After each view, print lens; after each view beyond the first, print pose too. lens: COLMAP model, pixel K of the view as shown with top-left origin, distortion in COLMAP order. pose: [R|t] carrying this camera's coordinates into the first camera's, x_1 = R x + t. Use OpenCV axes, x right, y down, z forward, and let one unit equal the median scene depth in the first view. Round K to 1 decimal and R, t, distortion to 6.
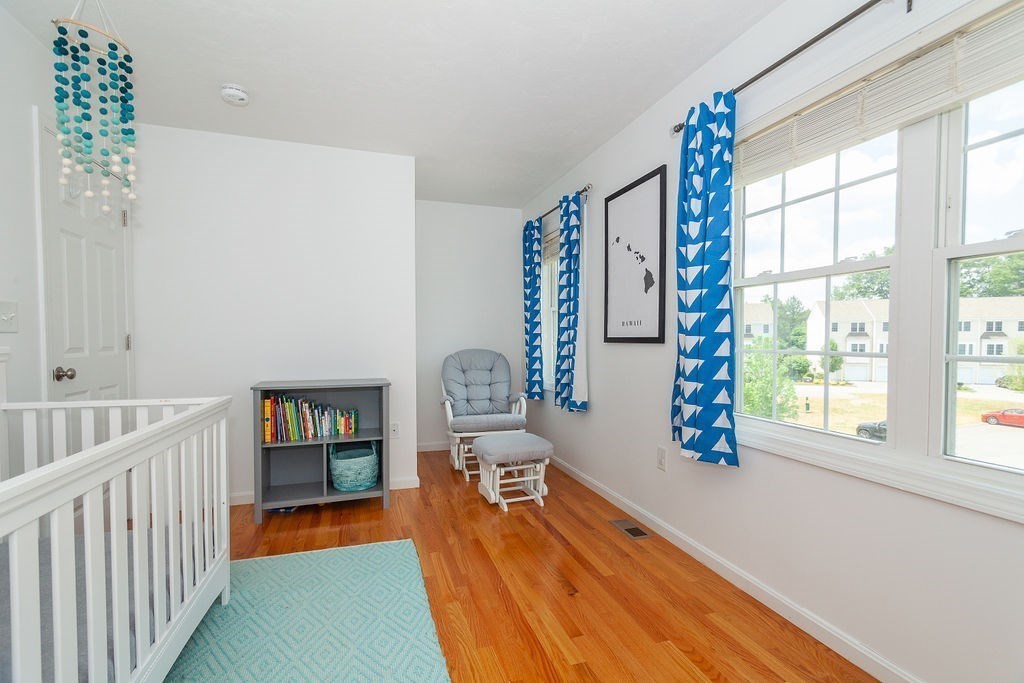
lens RADIAL K [[495.8, 0, 512.7], [0, 495.8, 344.5], [0, 0, 1]] dist [0.019899, -0.005029]
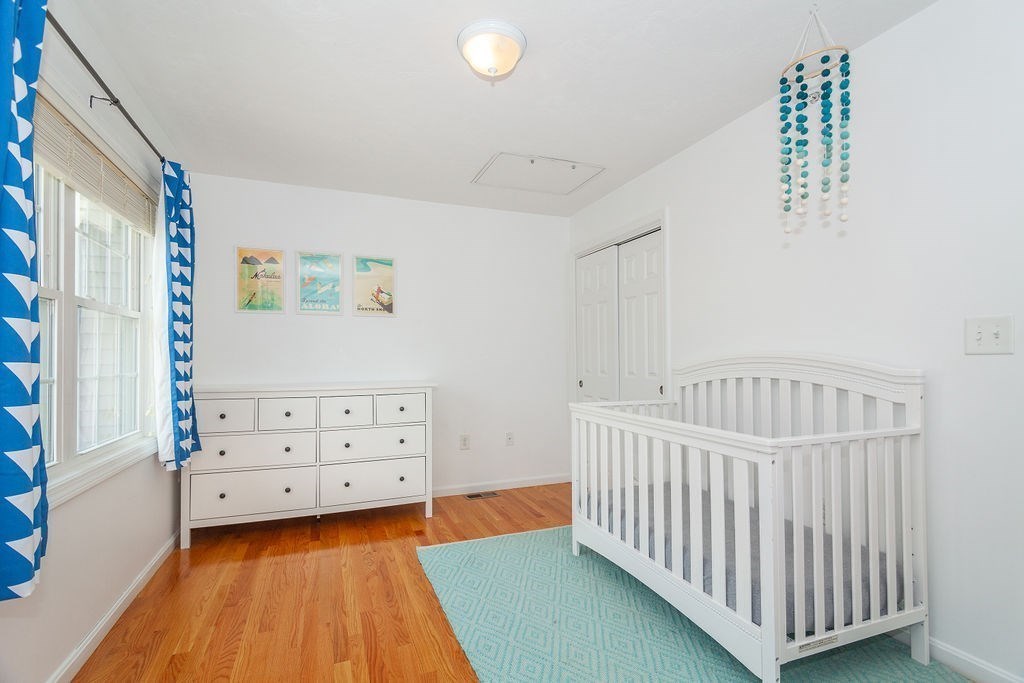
lens RADIAL K [[495.8, 0, 512.6], [0, 495.8, 345.5], [0, 0, 1]] dist [0.019899, -0.005029]
pose [[-0.998001, 0.003857, -0.063085, -0.171724], [0.003815, 0.999992, 0.000792, -0.050082], [0.063088, 0.000550, -0.998008, 2.100191]]
